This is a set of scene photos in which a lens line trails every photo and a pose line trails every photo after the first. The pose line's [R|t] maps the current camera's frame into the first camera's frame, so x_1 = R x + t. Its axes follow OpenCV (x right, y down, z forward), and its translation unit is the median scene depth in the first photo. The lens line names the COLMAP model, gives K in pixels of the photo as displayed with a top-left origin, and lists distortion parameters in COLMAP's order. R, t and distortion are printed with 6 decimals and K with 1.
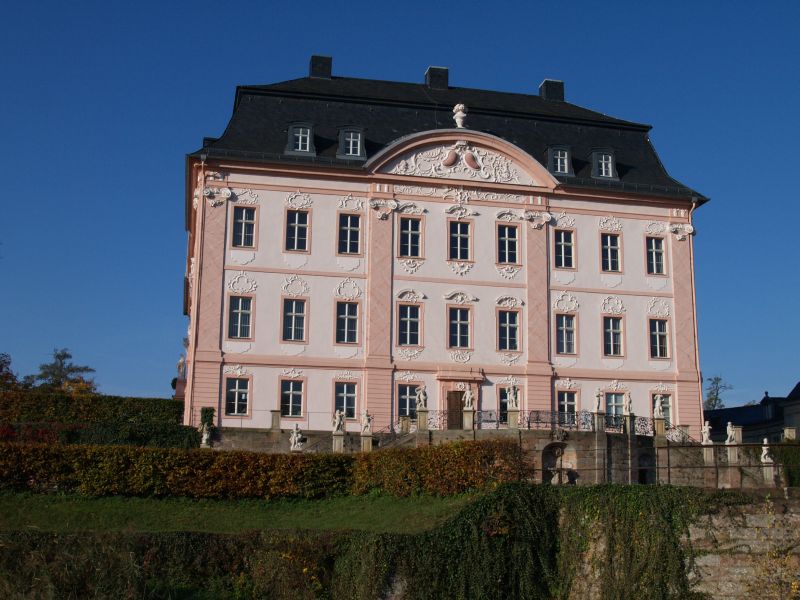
lens RADIAL K [[1038.6, 0, 400.0], [0, 1038.6, 300.0], [0, 0, 1]] dist [-0.125356, 0.054722]
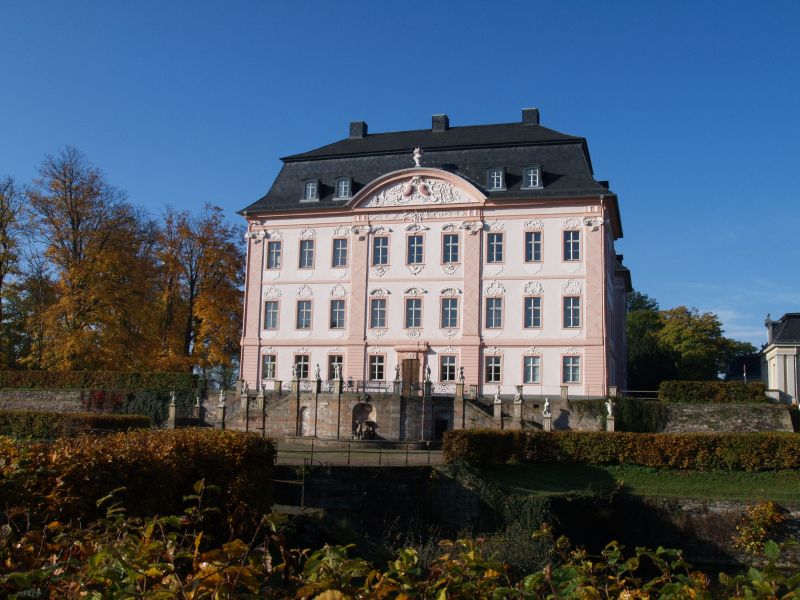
lens RADIAL K [[838.6, 0, 400.0], [0, 838.6, 300.0], [0, 0, 1]] dist [-0.115175, 0.023393]
pose [[0.878519, -0.055827, -0.474434, 0.571532], [0.083018, 0.995878, 0.036539, -0.033143], [0.470439, -0.071487, 0.879532, 0.002548]]
